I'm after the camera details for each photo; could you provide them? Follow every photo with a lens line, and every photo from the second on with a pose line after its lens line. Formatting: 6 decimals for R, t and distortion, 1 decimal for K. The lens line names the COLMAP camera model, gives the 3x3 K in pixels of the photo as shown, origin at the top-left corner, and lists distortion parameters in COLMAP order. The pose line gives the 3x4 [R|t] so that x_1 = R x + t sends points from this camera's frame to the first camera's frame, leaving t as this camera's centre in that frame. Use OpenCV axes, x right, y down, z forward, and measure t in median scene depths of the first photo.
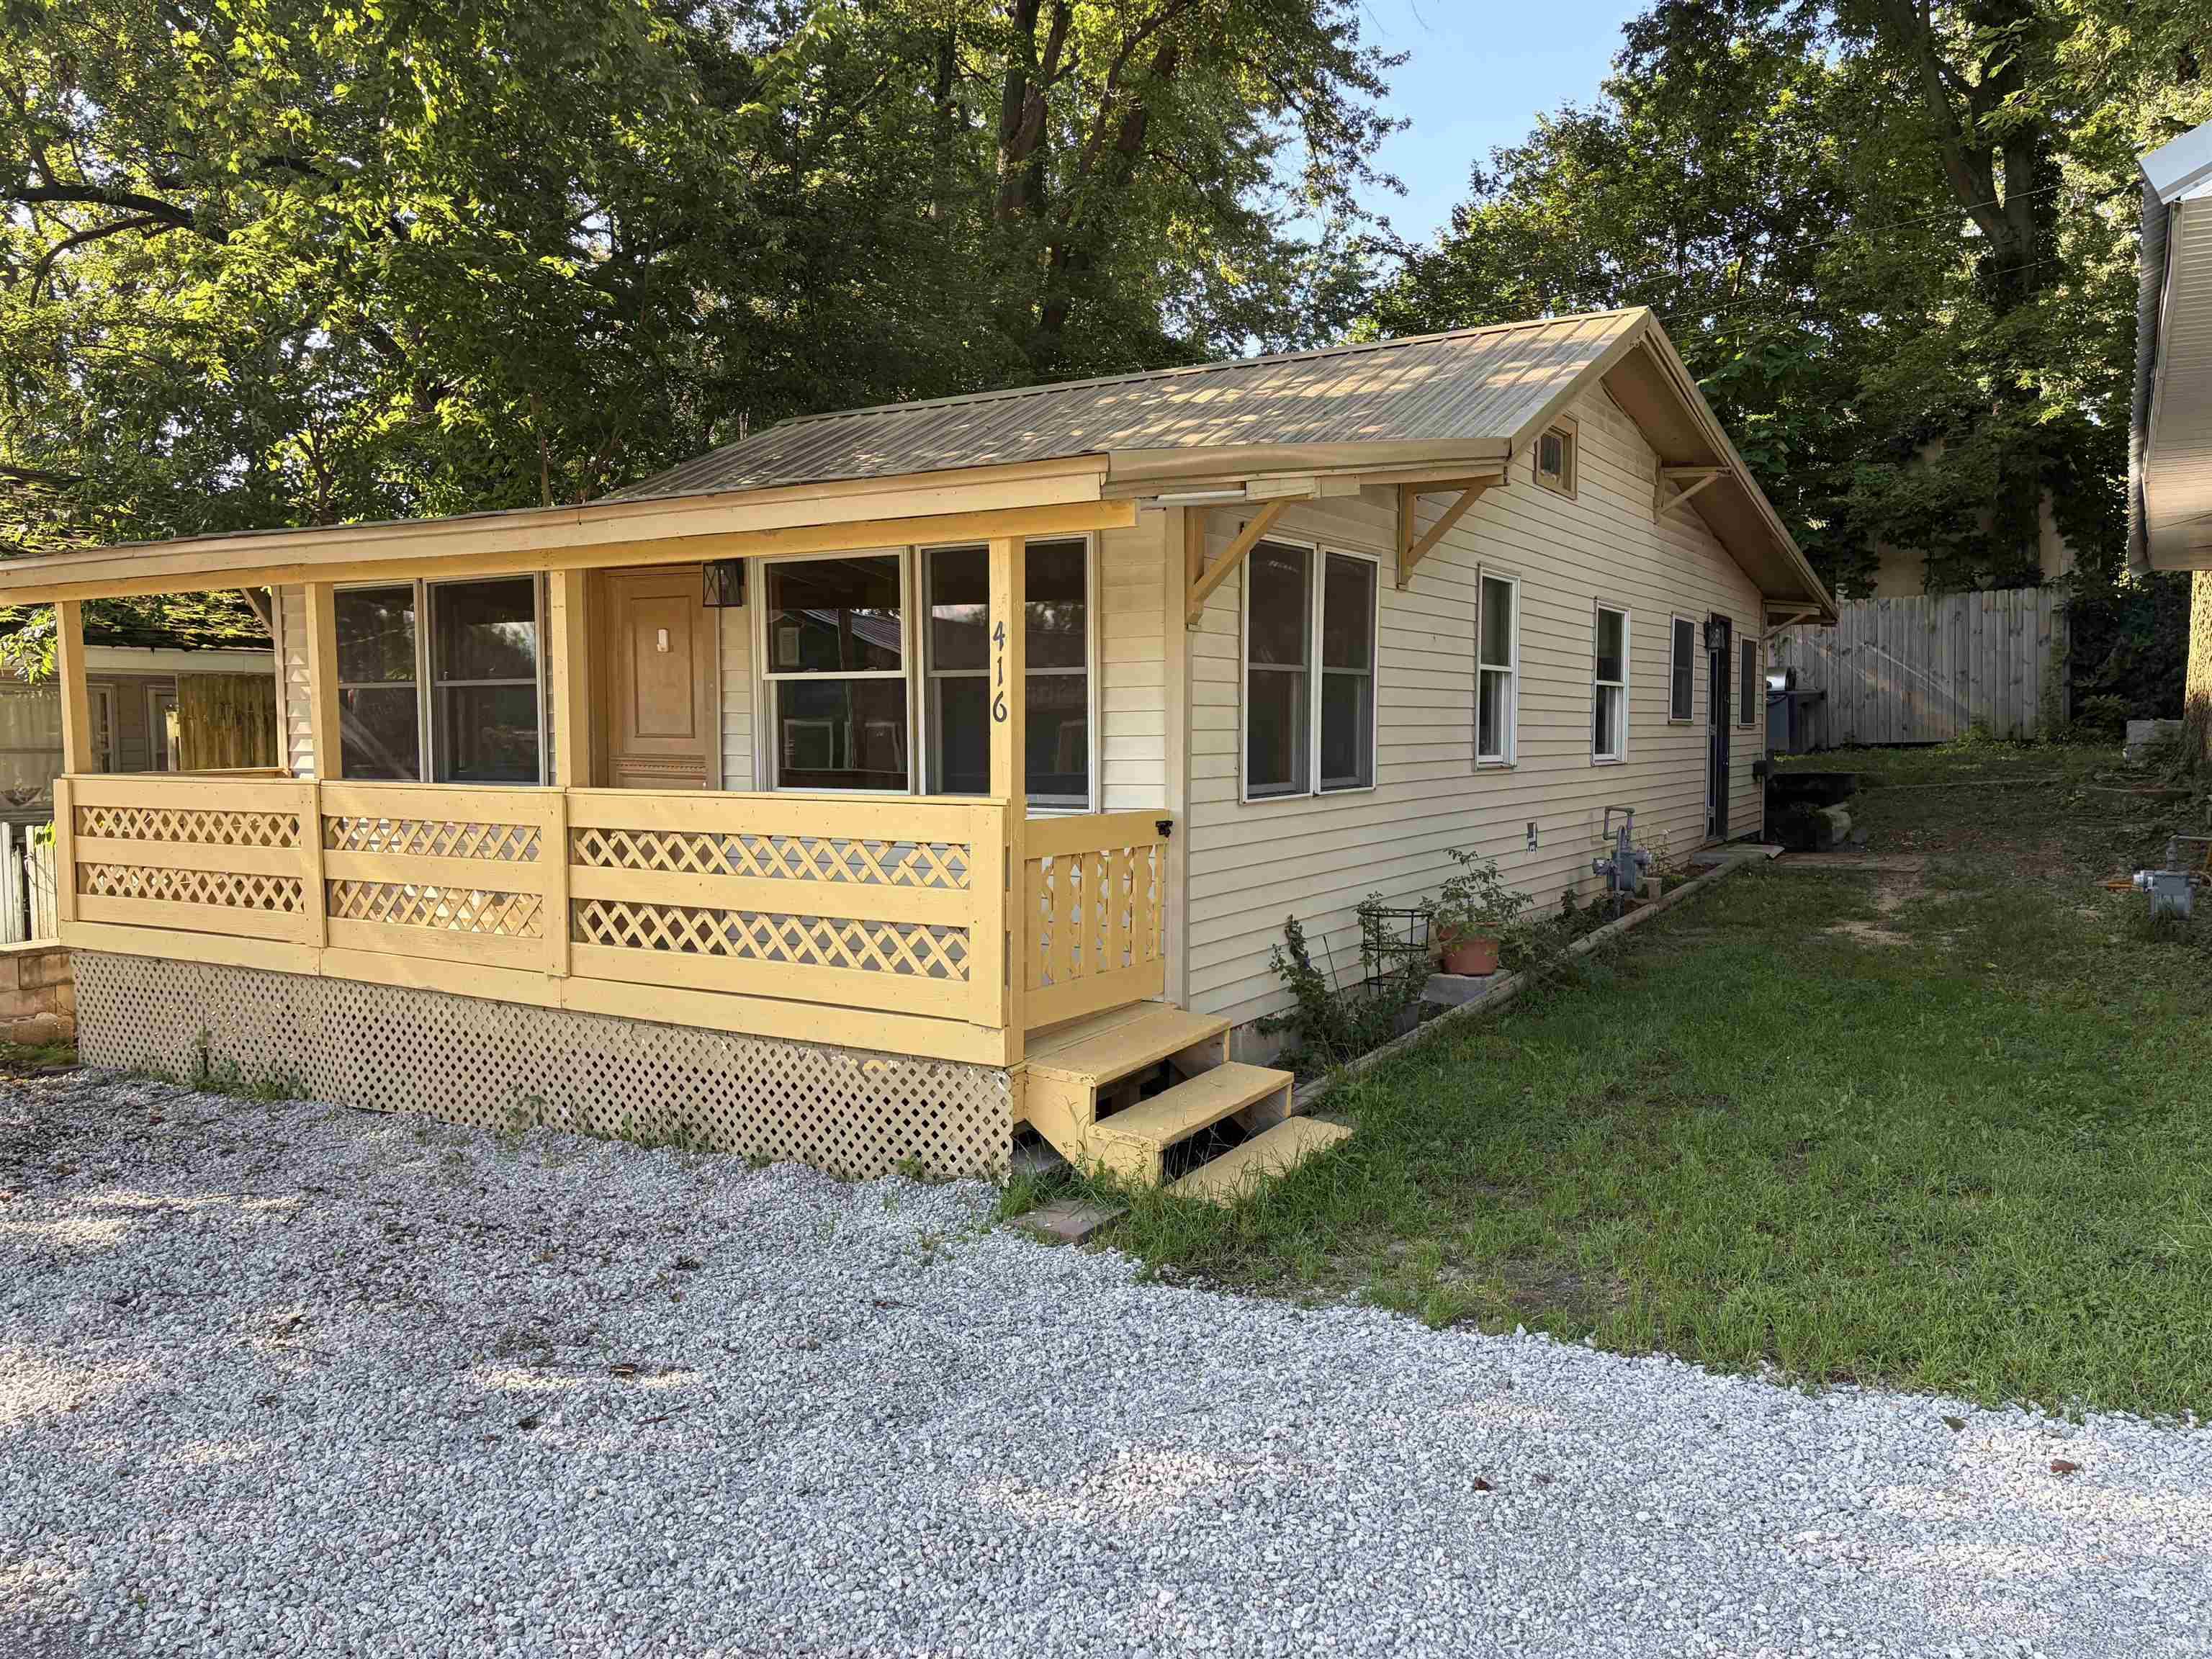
lens RADIAL K [[1642.8, 0, 1032.6], [0, 1642.8, 833.1], [0, 0, 1]] dist [0.033312, -0.005120]
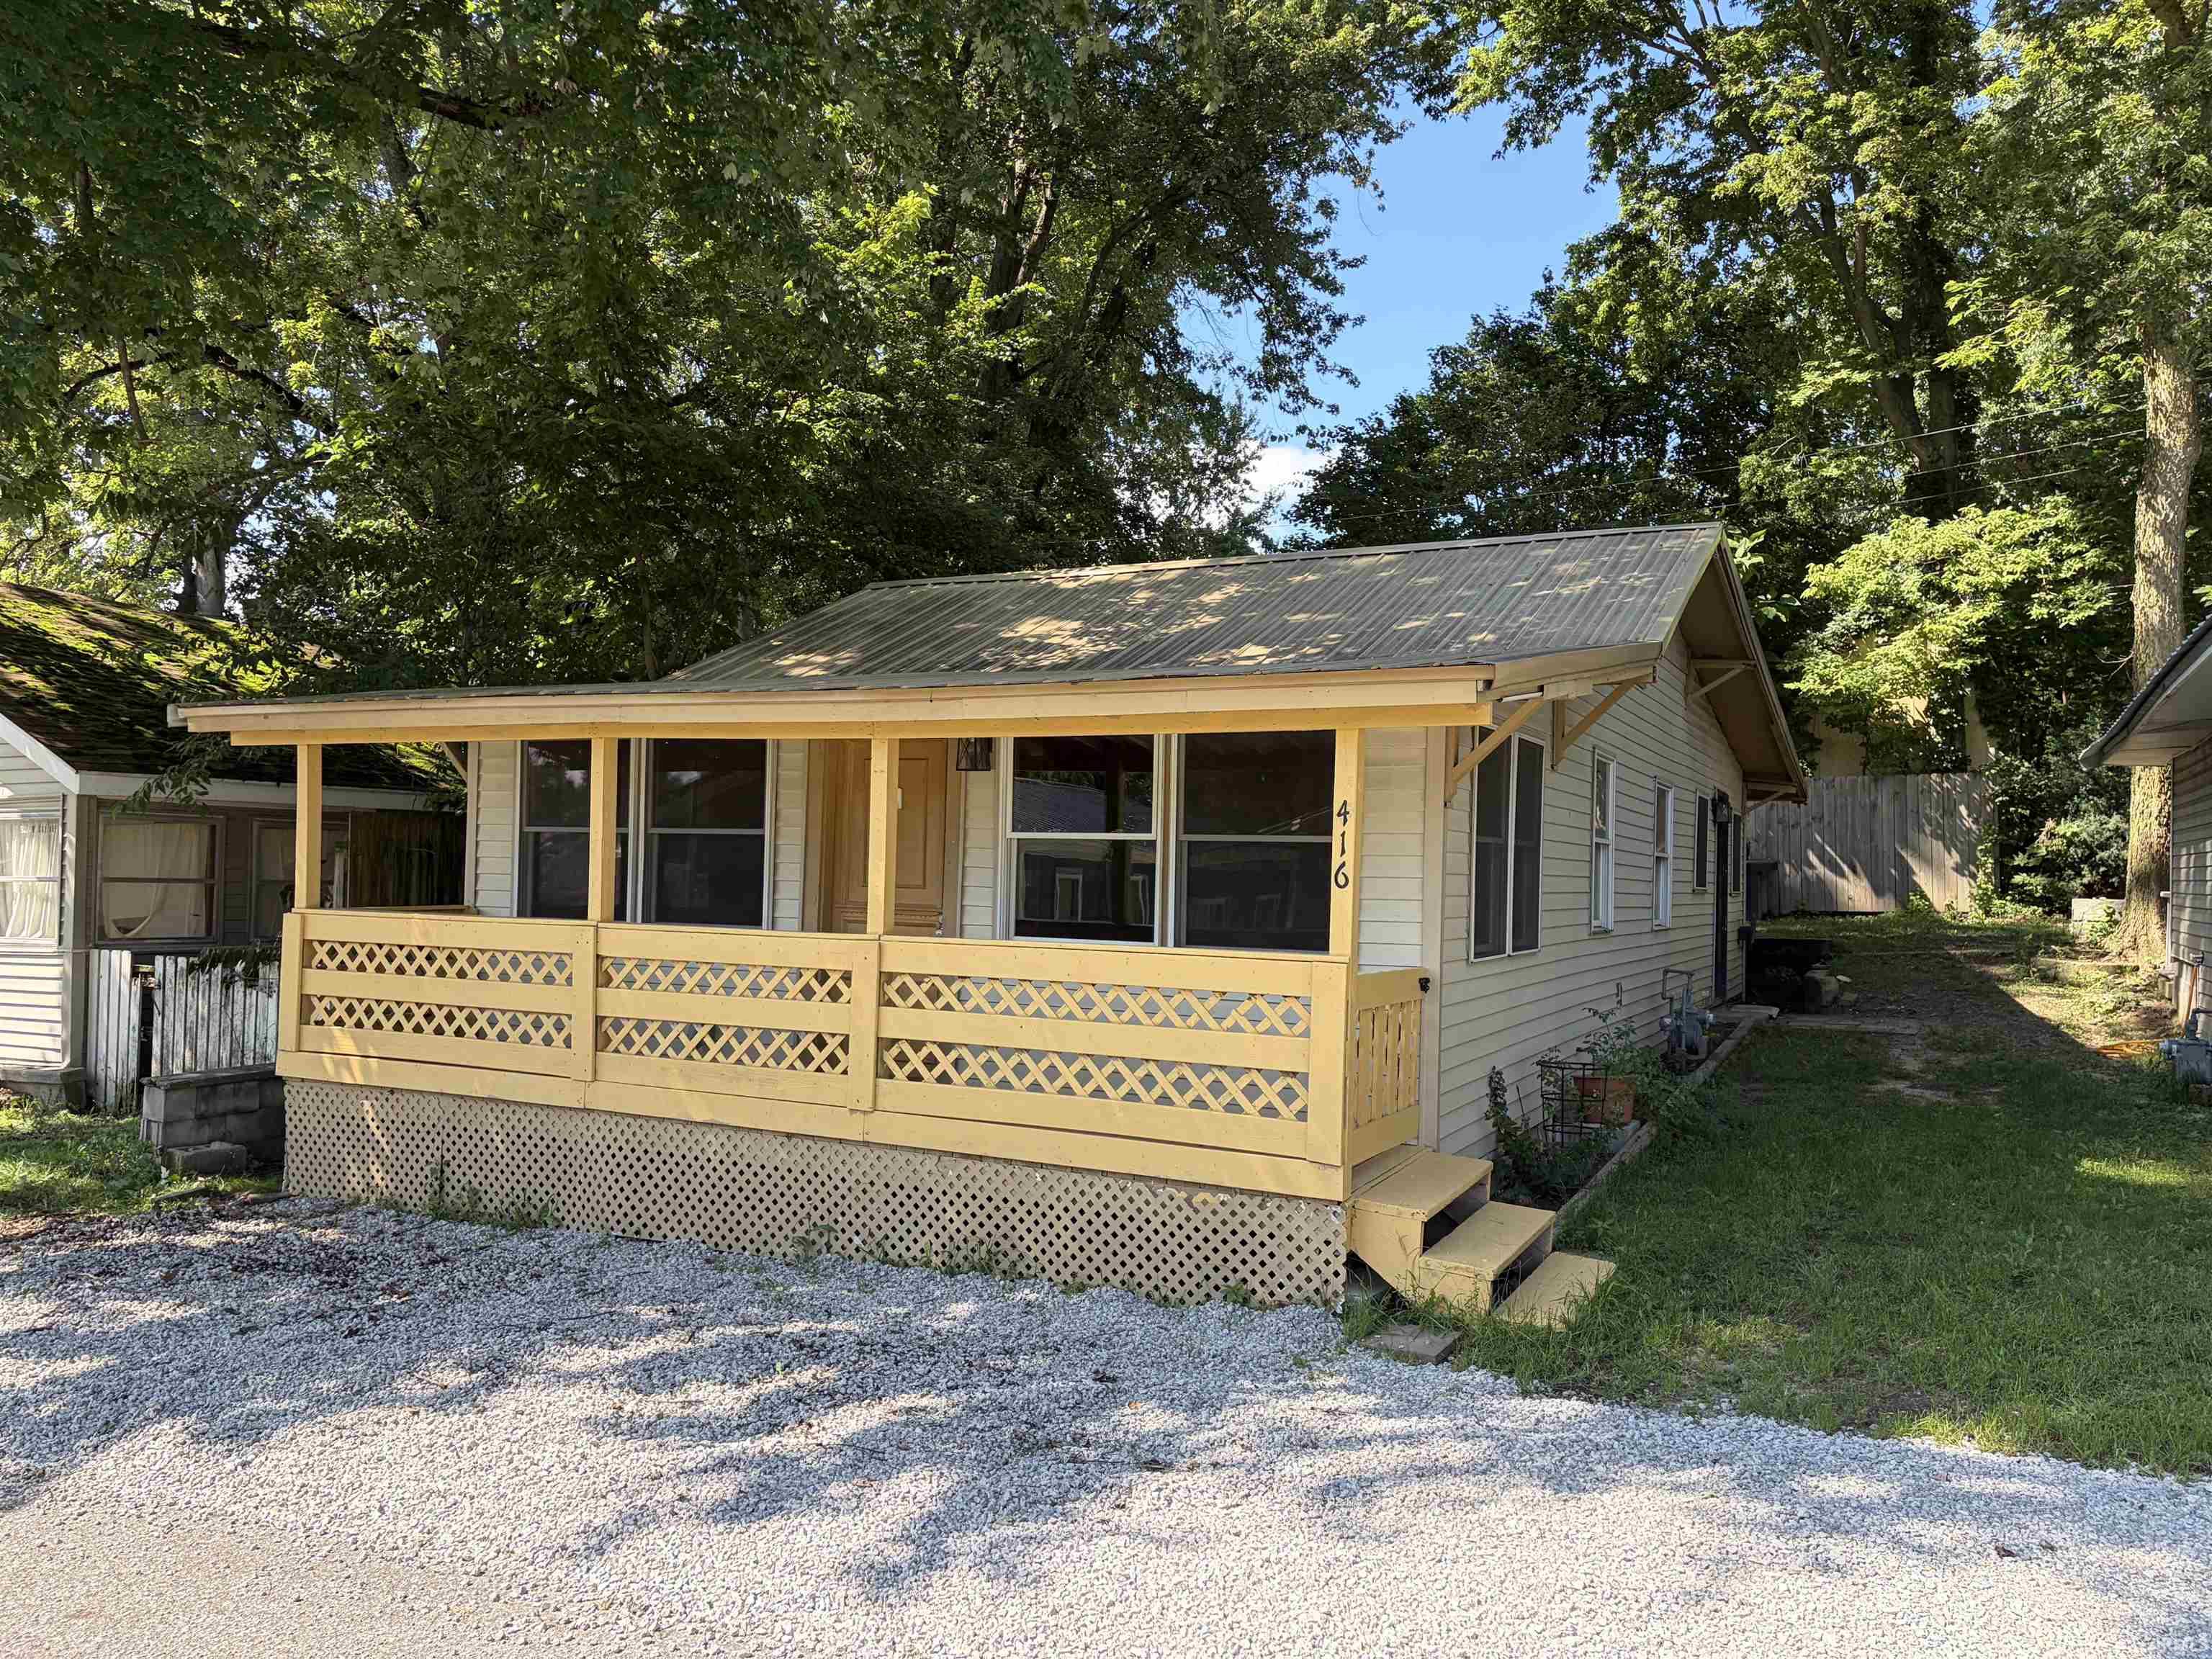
lens RADIAL K [[1633.3, 0, 1042.2], [0, 1633.3, 837.6], [0, 0, 1]] dist [0.085419, -0.110259]
pose [[0.996867, 0.027050, 0.074333, -0.256138], [-0.020709, 0.996183, -0.084796, -0.002419], [-0.076343, 0.082991, 0.993622, -0.086617]]
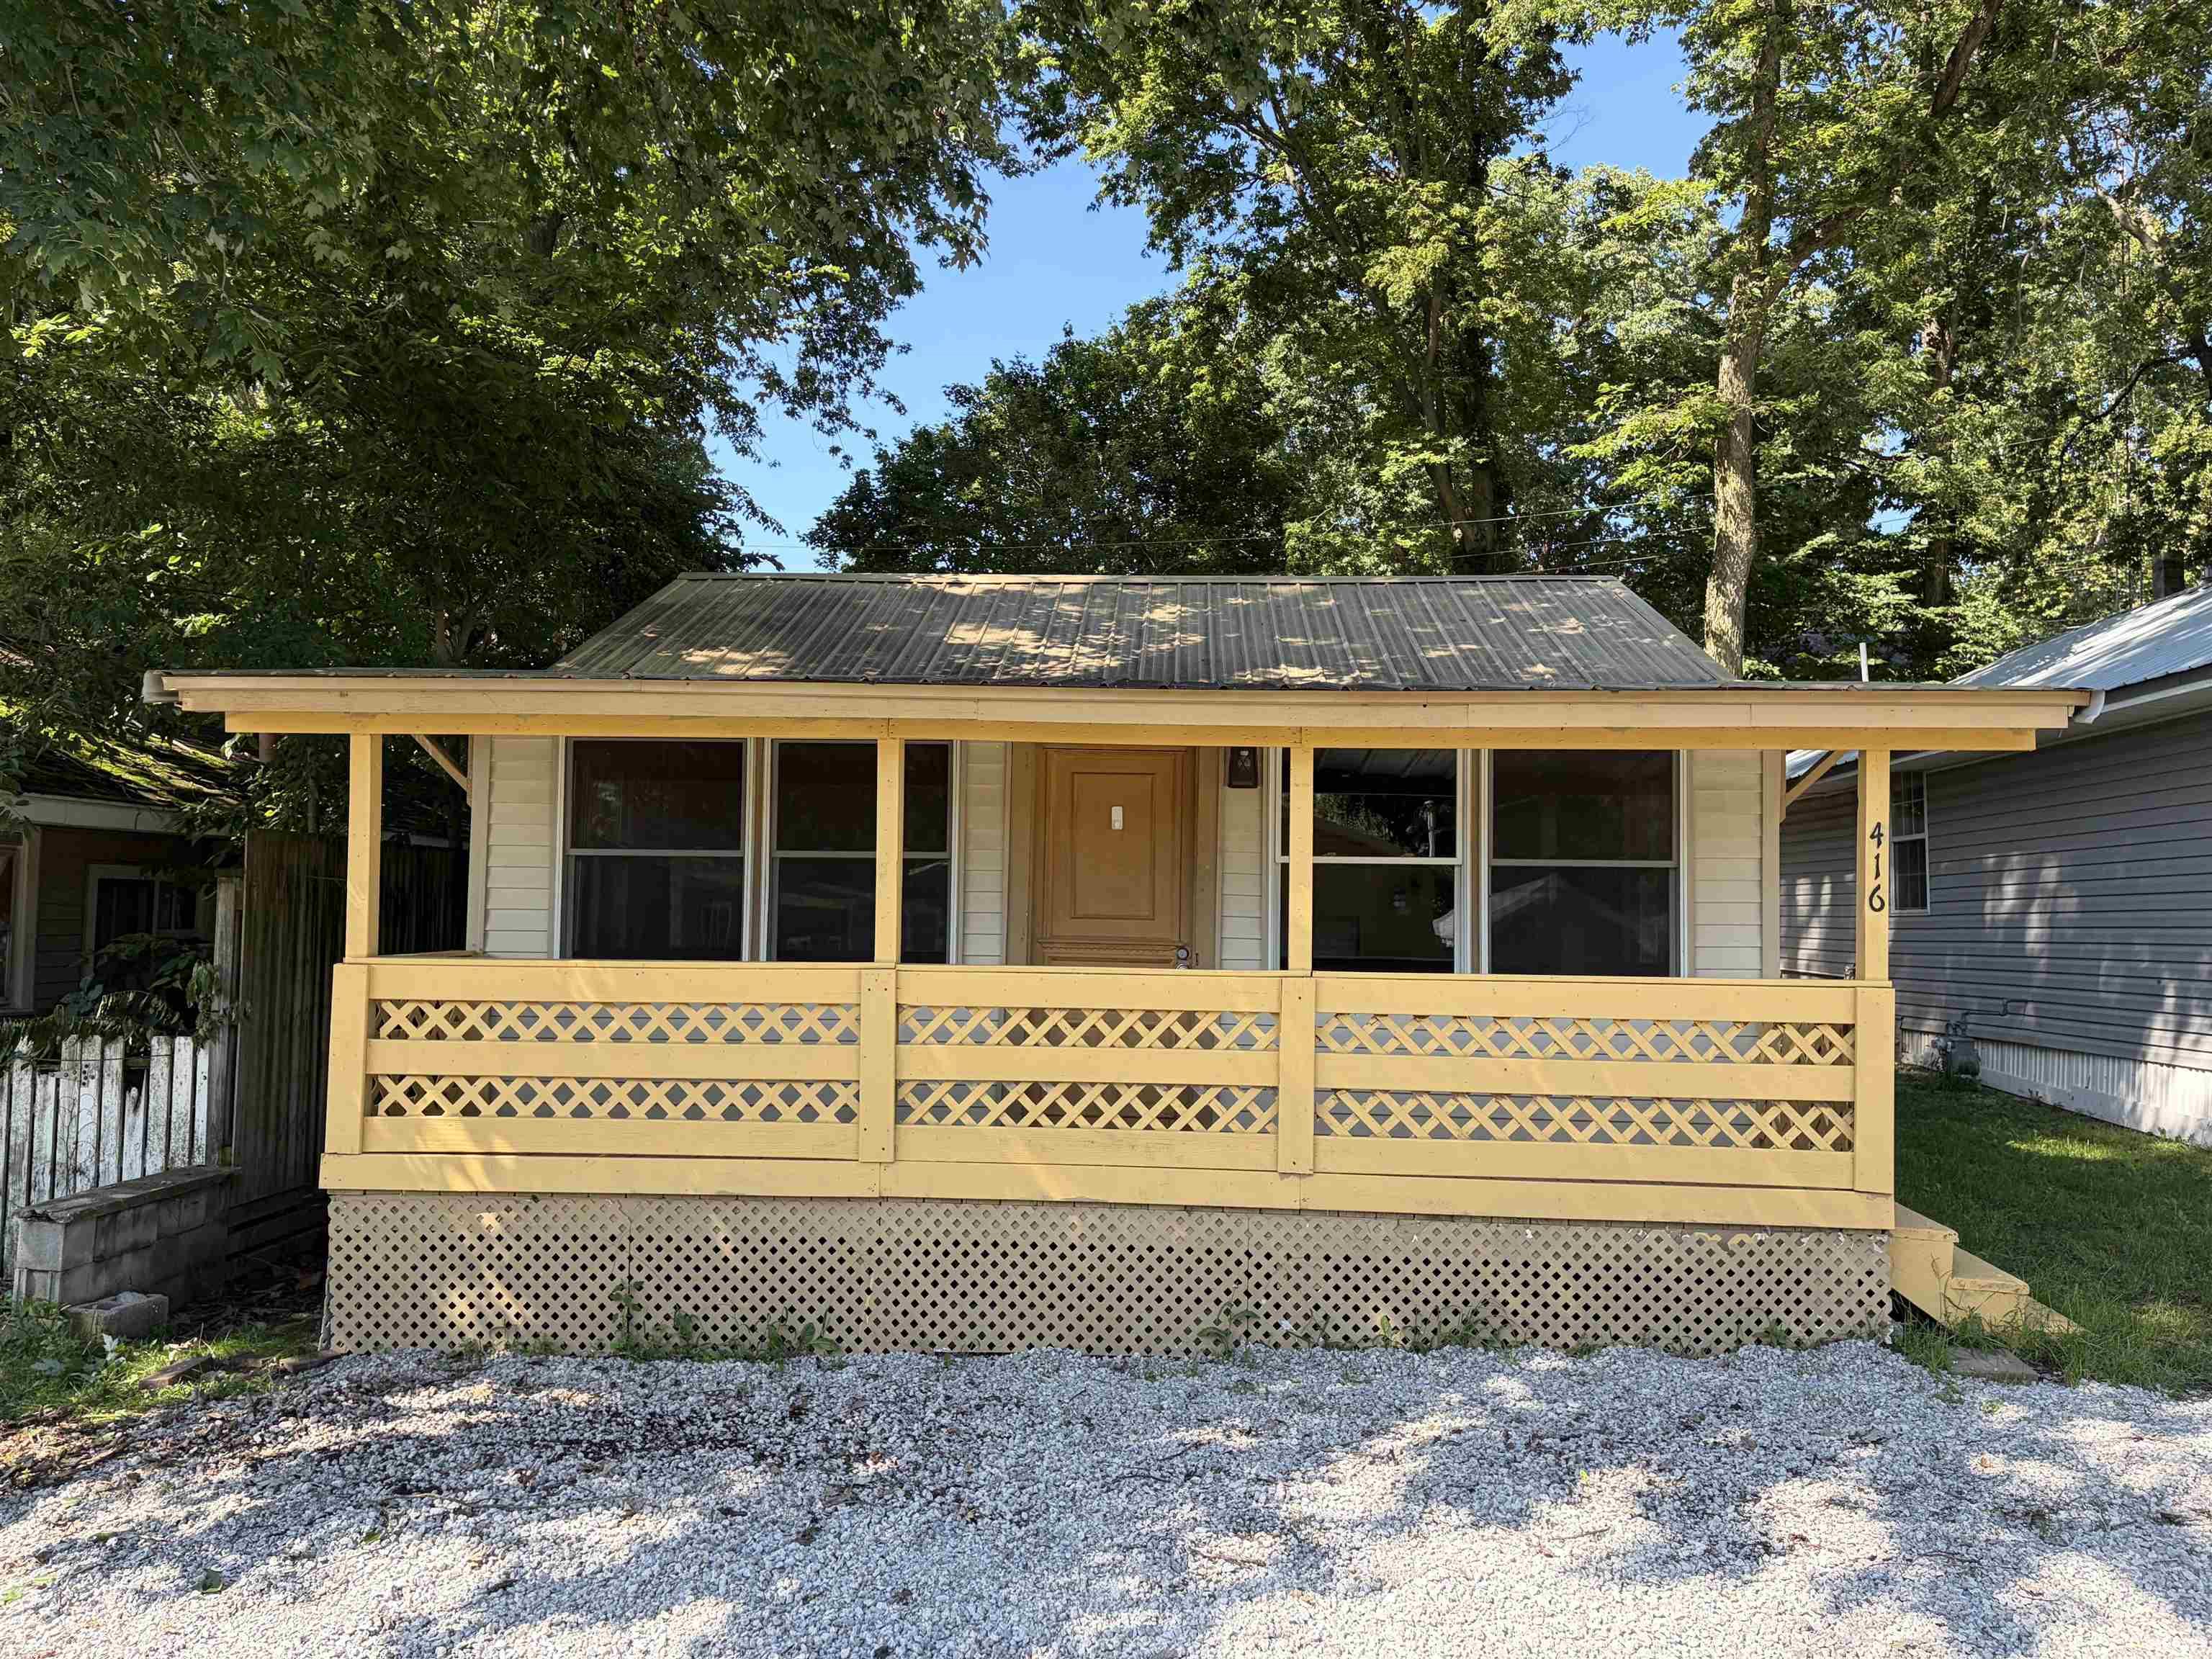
lens RADIAL K [[1663.3, 0, 1103.8], [0, 1663.3, 841.3], [0, 0, 1]] dist [0.062372, -0.065314]
pose [[0.877210, 0.036975, 0.478680, -0.850495], [0.015871, 0.994252, -0.105884, -0.002407], [-0.479844, 0.100480, 0.871581, 0.210781]]
